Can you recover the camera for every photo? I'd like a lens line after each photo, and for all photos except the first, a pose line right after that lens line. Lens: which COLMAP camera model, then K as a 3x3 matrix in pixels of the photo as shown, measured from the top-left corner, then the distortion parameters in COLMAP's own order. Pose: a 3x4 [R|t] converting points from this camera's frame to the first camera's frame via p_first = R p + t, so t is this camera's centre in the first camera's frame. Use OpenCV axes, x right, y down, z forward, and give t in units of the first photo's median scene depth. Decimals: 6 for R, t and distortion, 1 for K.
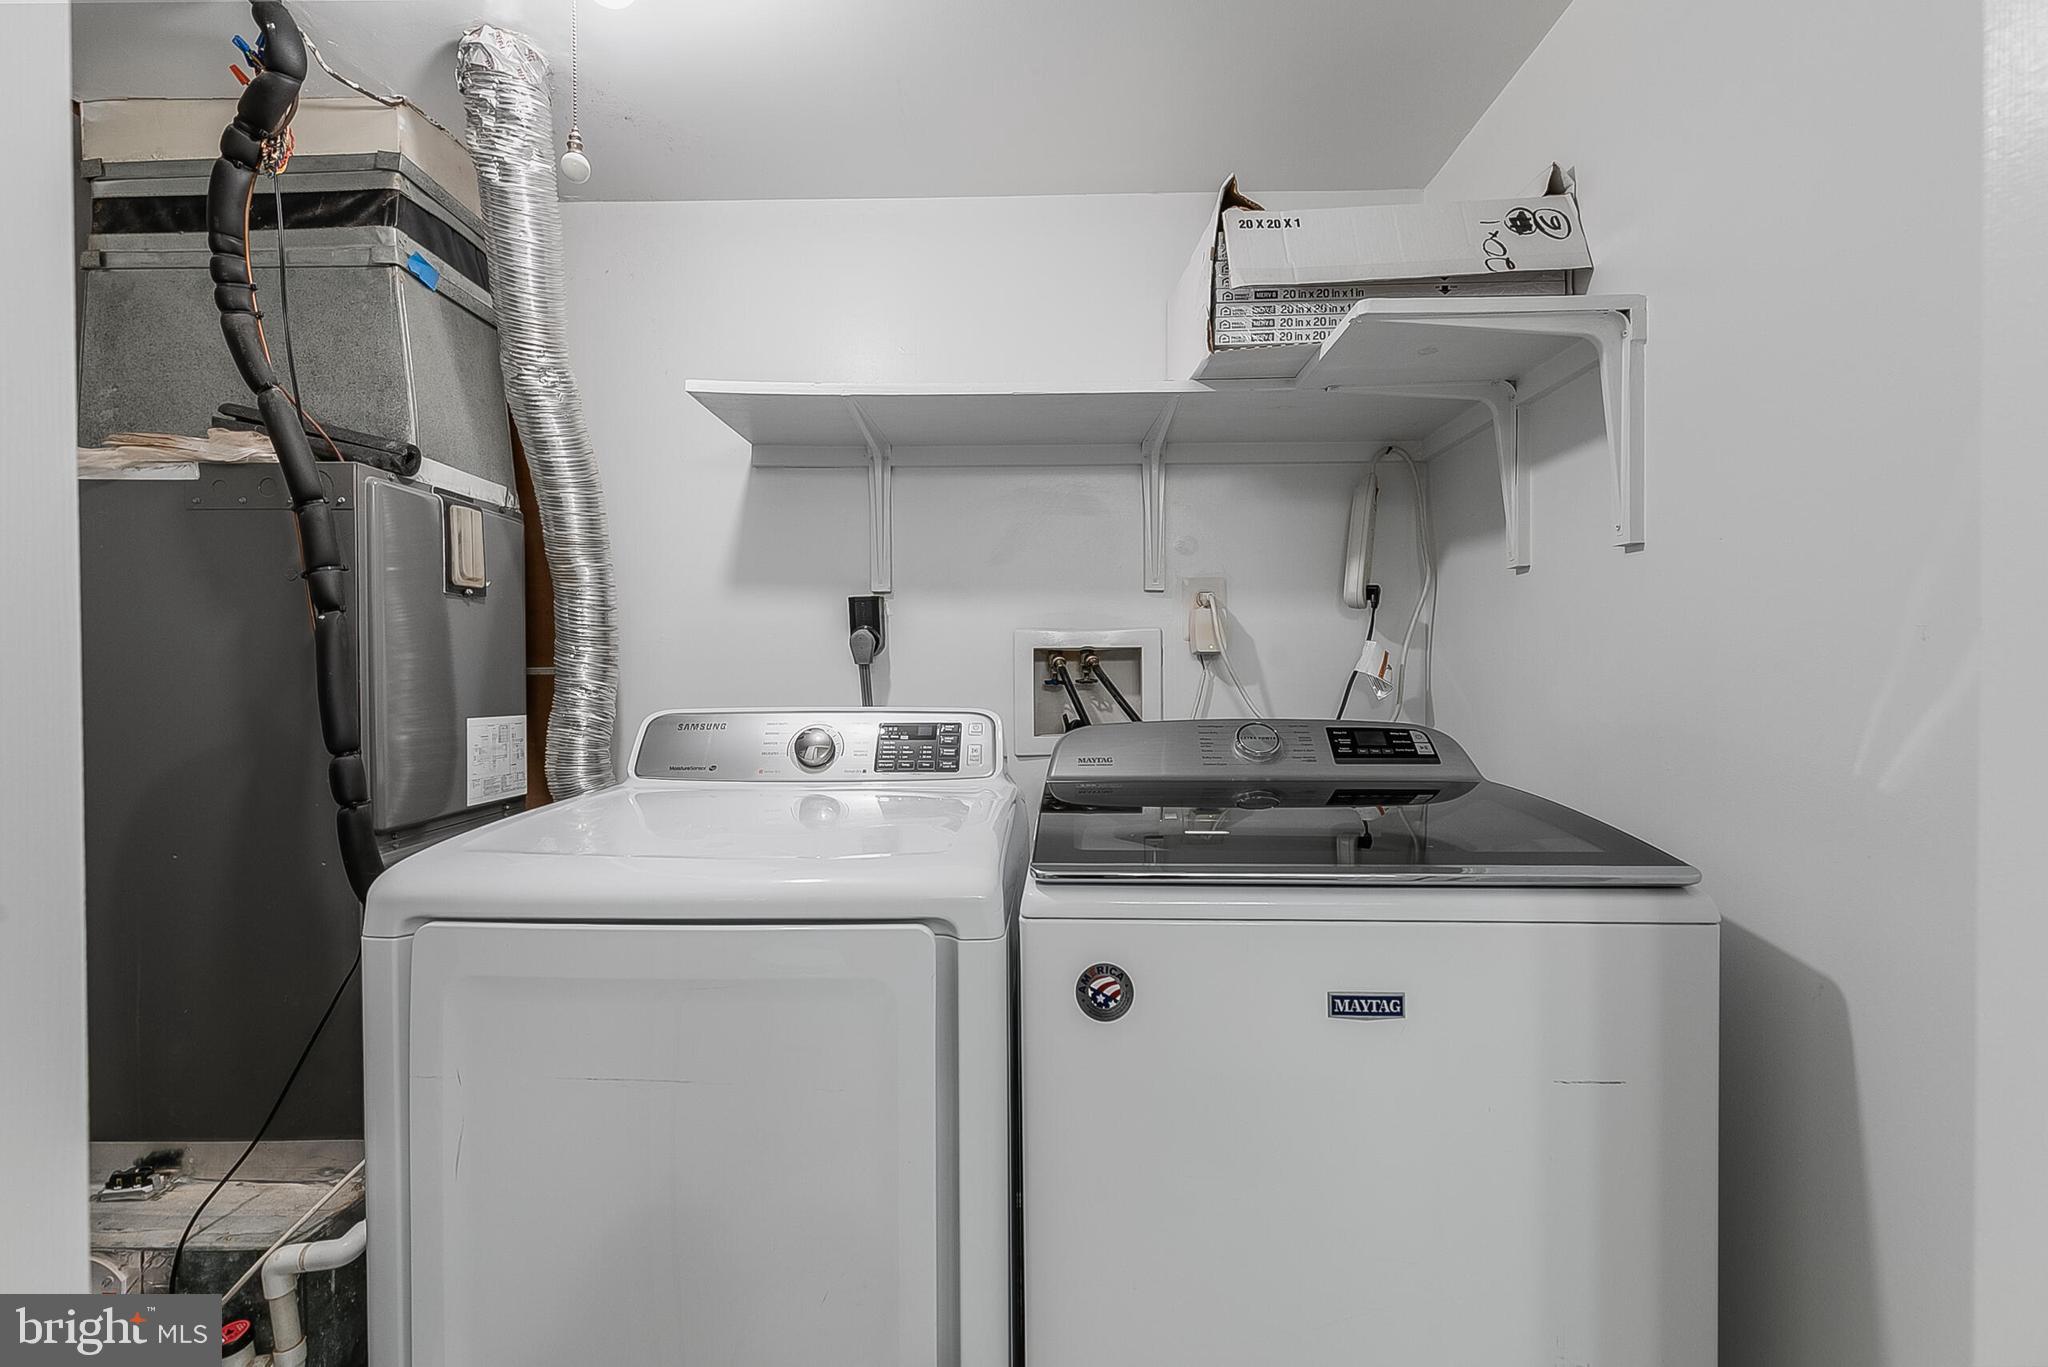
lens RADIAL K [[942.9, 0, 1032.4], [0, 942.9, 673.1], [0, 0, 1]] dist [0.005381, 0.000414]
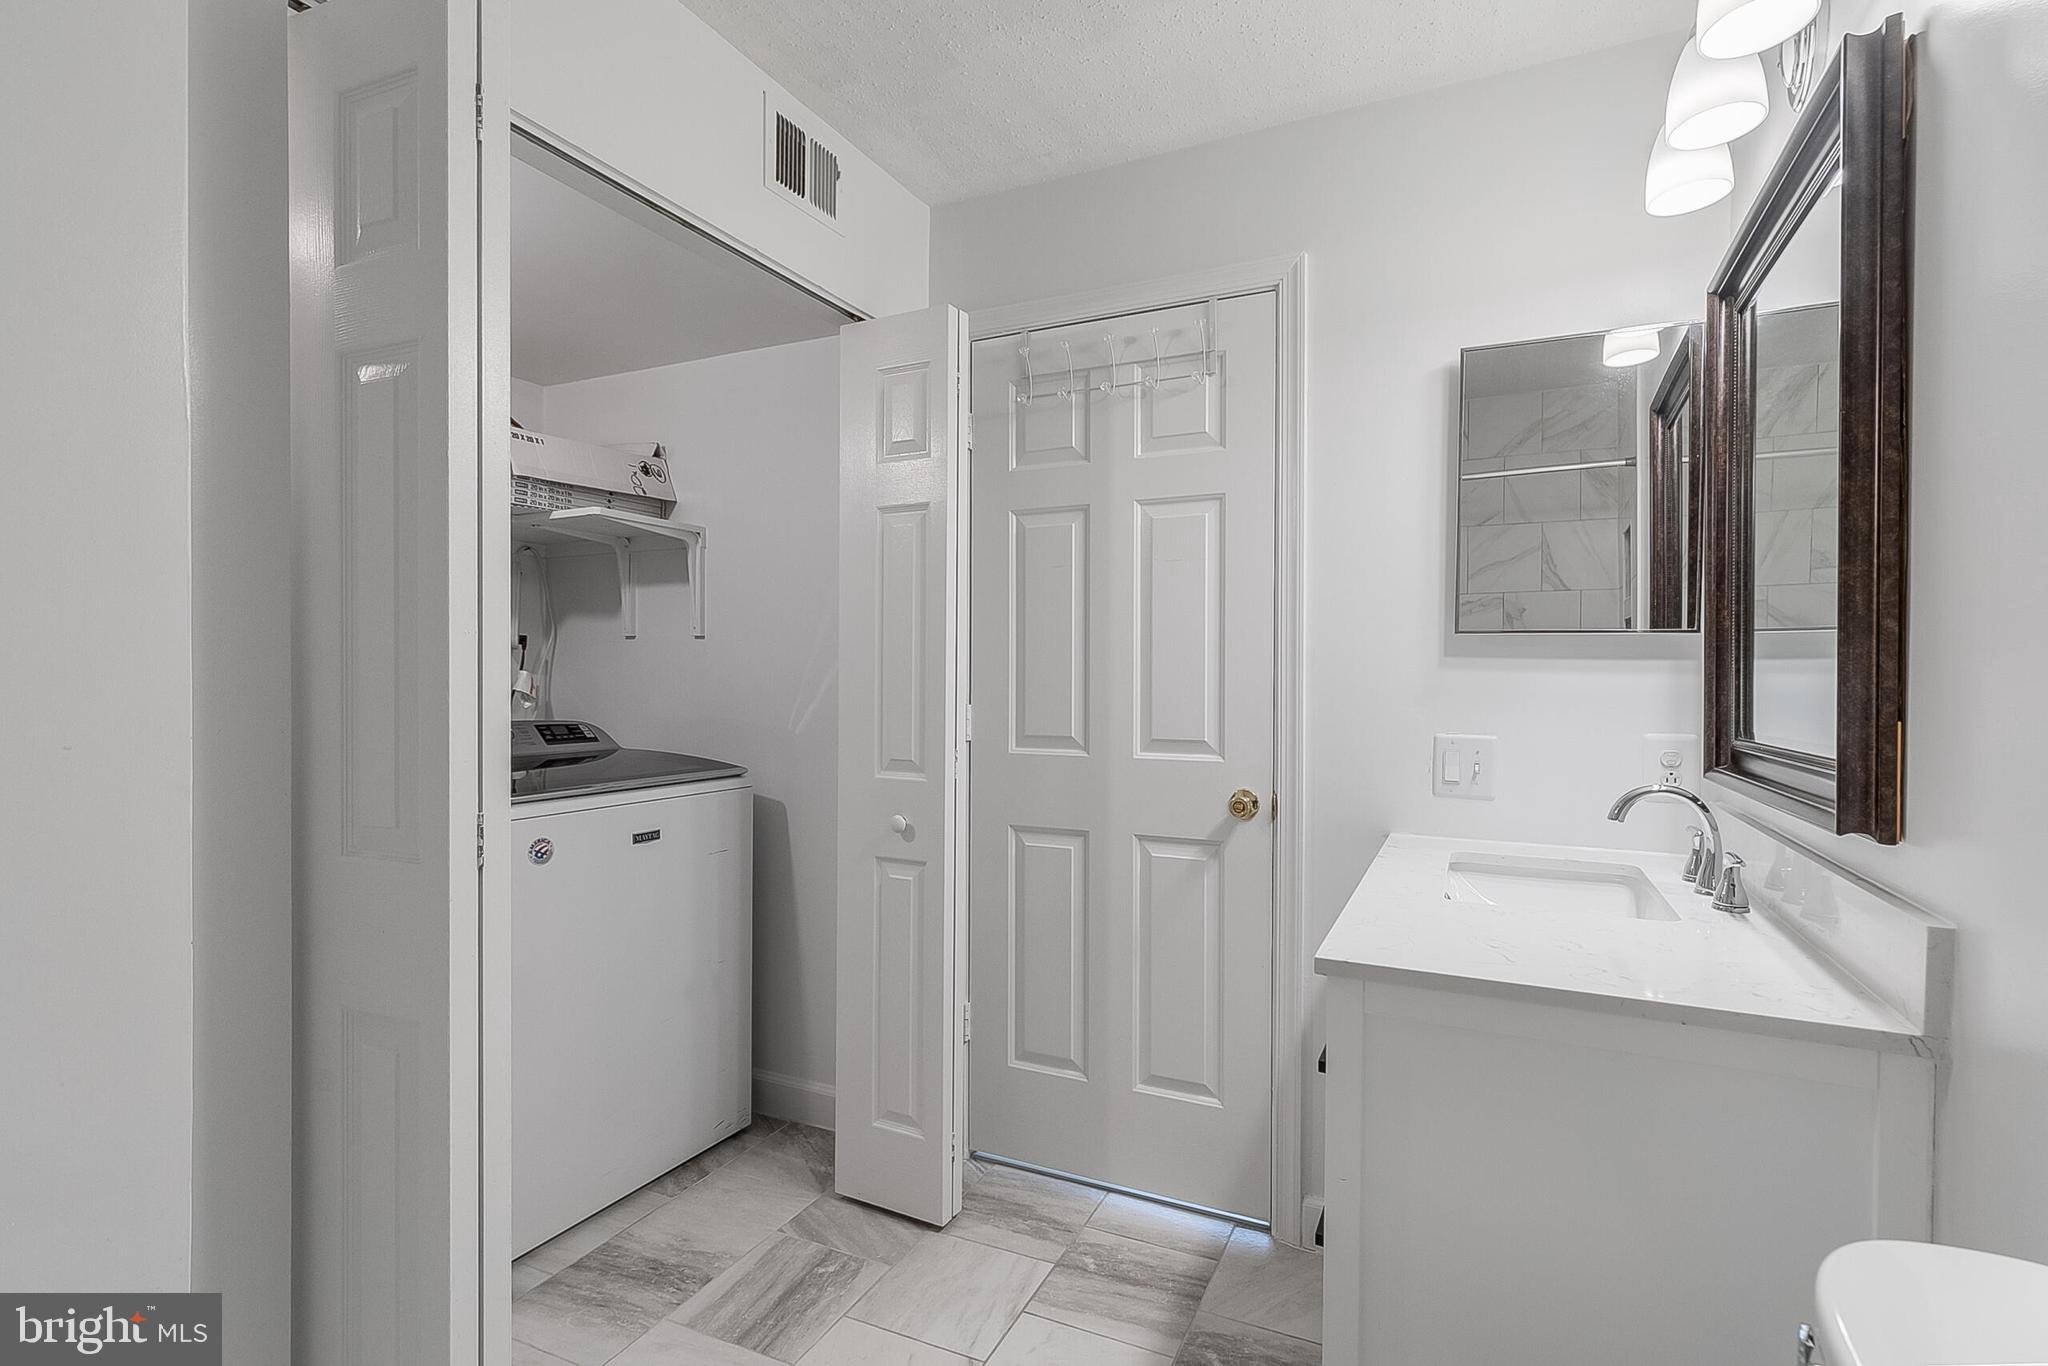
lens RADIAL K [[942.9, 0, 1032.4], [0, 942.9, 672.6], [0, 0, 1]] dist [0.005381, 0.000414]
pose [[0.433749, 0.007324, 0.901004, -0.918920], [-0.001585, 0.999972, -0.007365, -0.028859], [-0.901032, 0.001766, 0.433749, -0.605371]]
